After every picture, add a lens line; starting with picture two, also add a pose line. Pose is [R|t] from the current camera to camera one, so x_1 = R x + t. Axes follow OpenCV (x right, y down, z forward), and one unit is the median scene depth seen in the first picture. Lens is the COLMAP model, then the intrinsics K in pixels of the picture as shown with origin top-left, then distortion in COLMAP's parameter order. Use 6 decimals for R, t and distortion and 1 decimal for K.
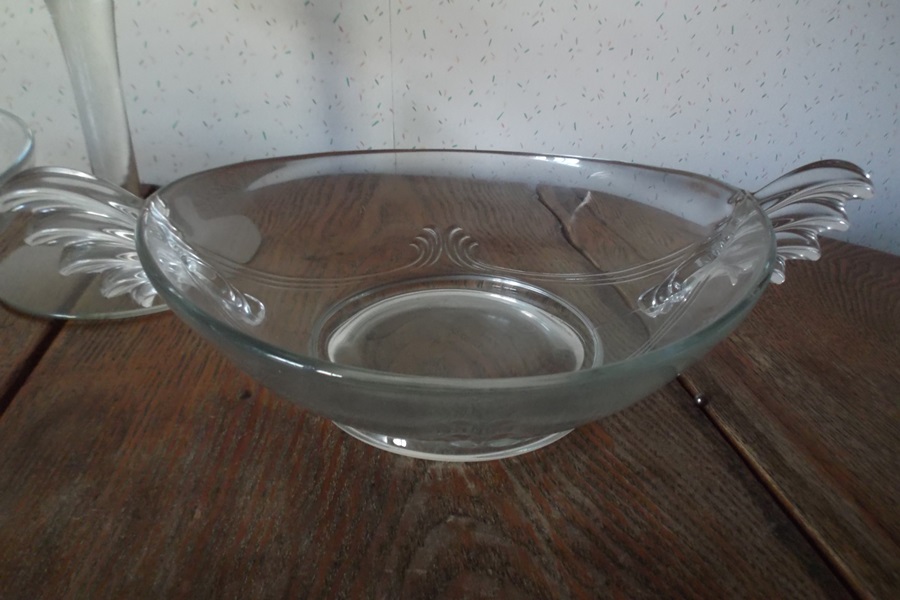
lens RADIAL K [[698.6, 0, 449.0], [0, 698.6, 303.8], [0, 0, 1]] dist [0.009534, -0.004934]
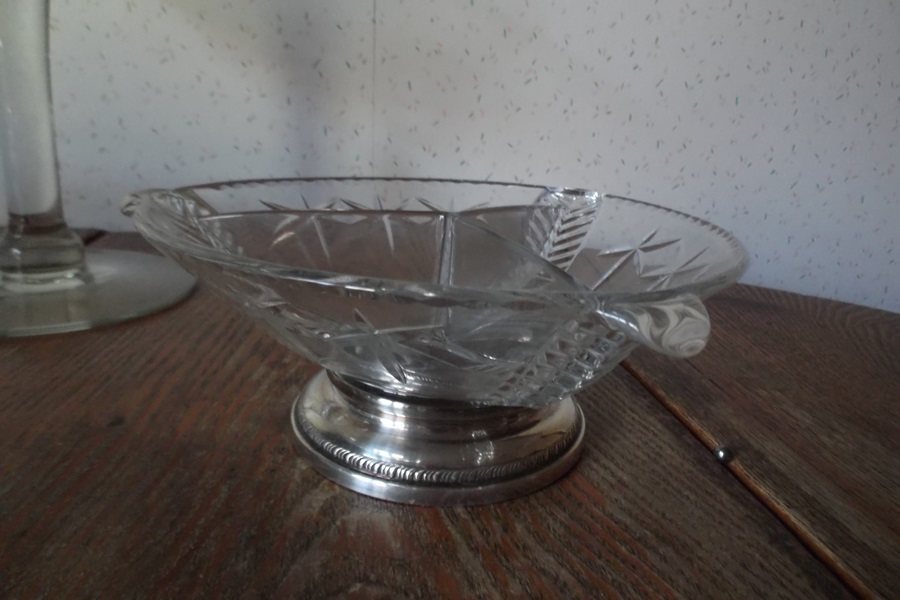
lens RADIAL K [[698.6, 0, 448.0], [0, 698.6, 294.8], [0, 0, 1]] dist [0.009534, -0.004934]
pose [[0.999095, 0.041550, -0.009147, 0.074539], [-0.042533, 0.980574, -0.191481, 0.140091], [0.001013, 0.191697, 0.981454, 0.262838]]
